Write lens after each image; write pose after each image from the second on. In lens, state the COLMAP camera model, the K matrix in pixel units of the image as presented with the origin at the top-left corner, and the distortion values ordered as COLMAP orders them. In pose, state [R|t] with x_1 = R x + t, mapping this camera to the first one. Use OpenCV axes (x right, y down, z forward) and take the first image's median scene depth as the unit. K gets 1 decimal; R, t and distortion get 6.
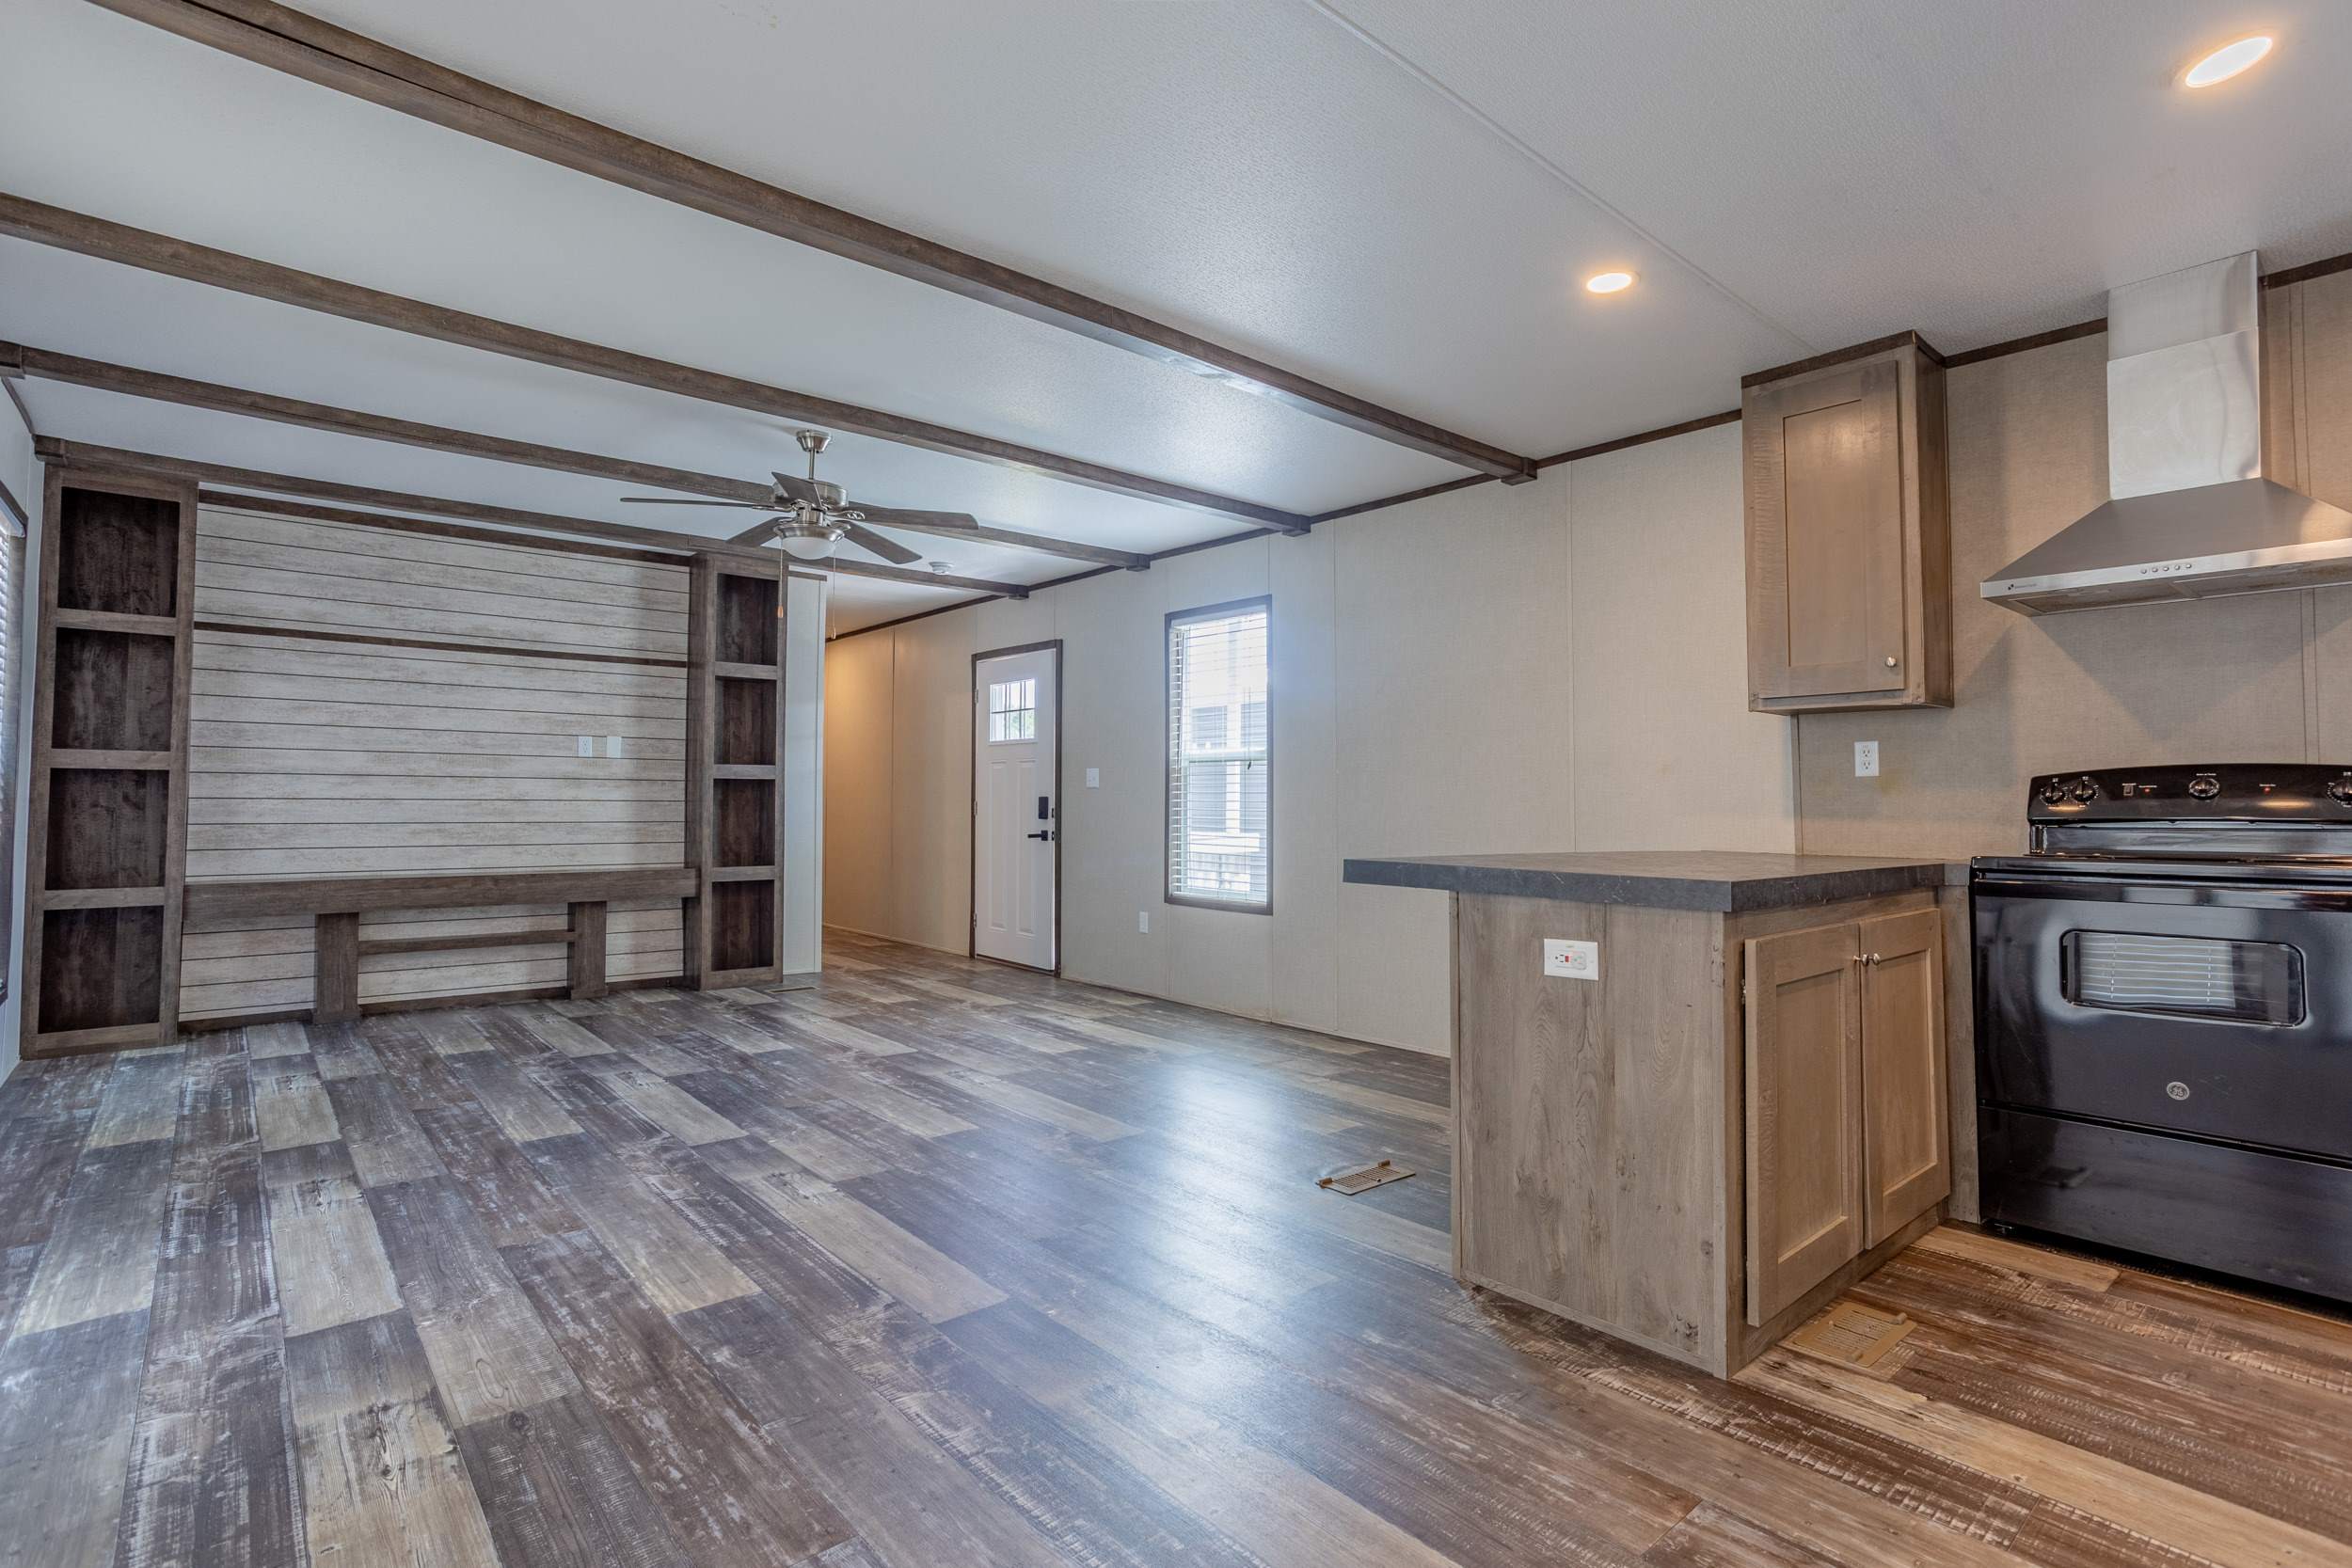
lens RADIAL K [[1152.6, 0, 1164.2], [0, 1152.6, 751.0], [0, 0, 1]] dist [-0.014409, 0.005836]
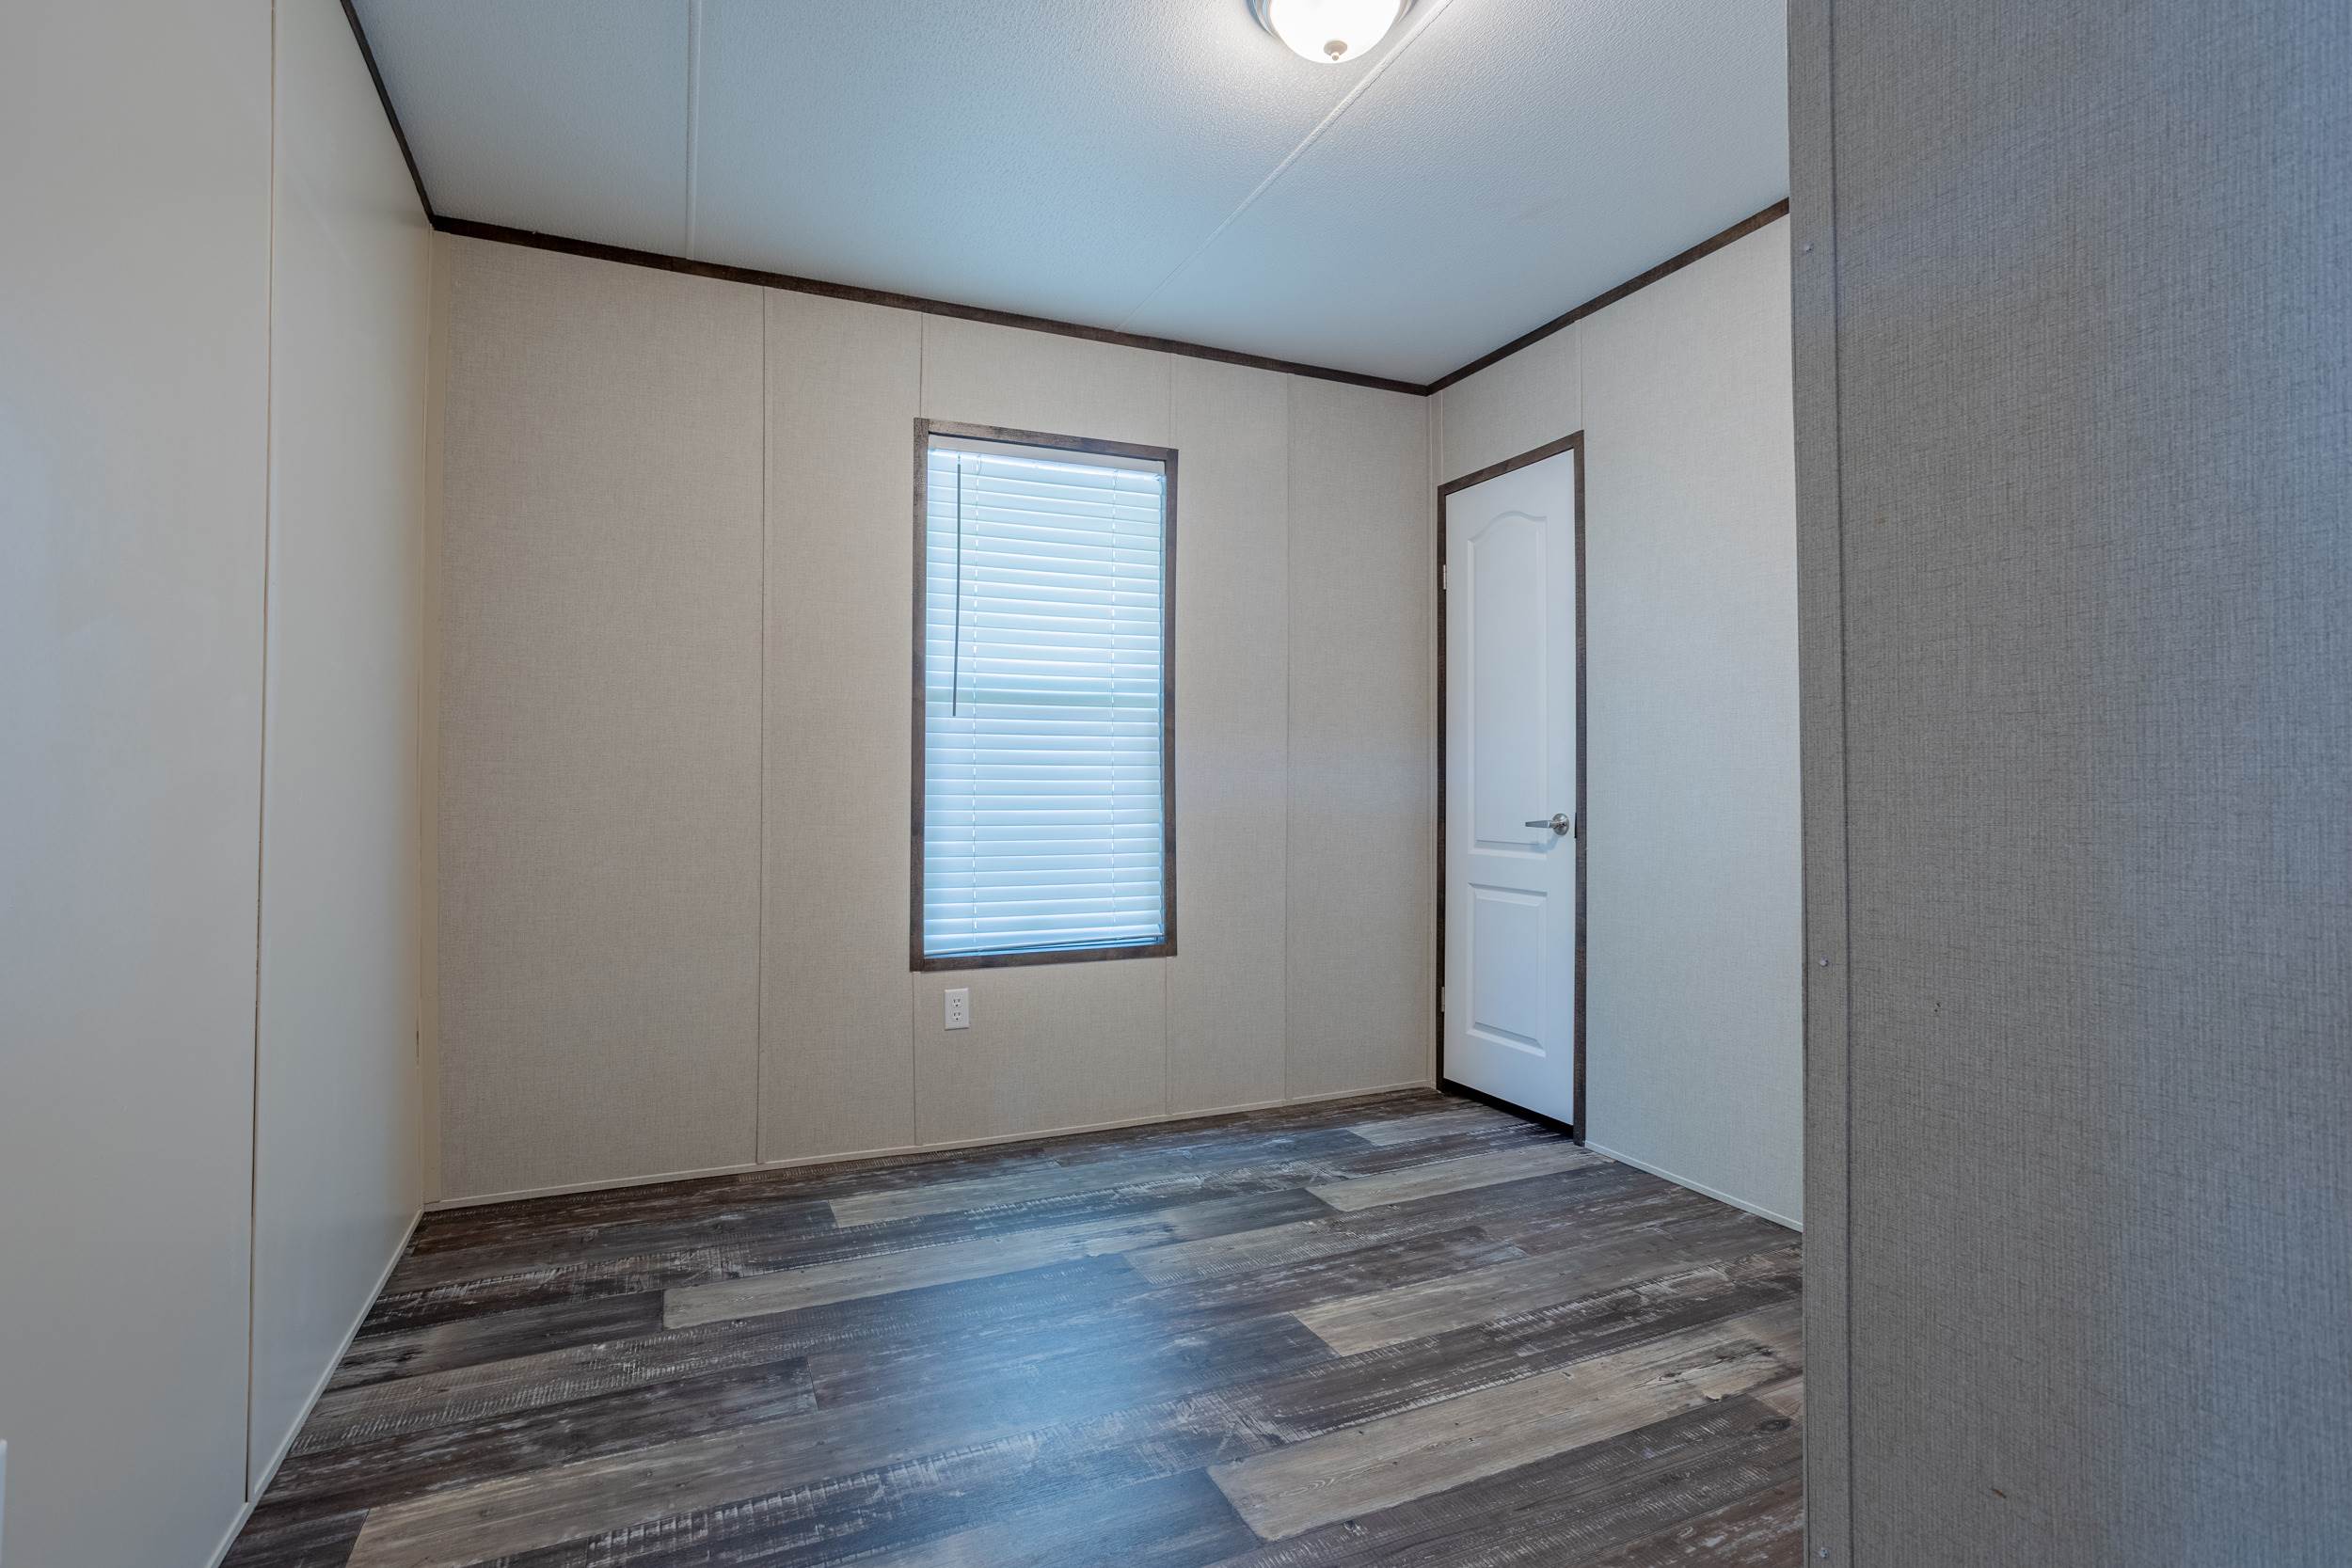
lens RADIAL K [[1152.6, 0, 1166.4], [0, 1152.6, 777.0], [0, 0, 1]] dist [-0.014409, 0.005836]
pose [[-0.272371, -0.006952, -0.962167, 0.504151], [0.035365, 0.999226, -0.017231, 0.063047], [0.961542, -0.038720, -0.271915, 1.163010]]
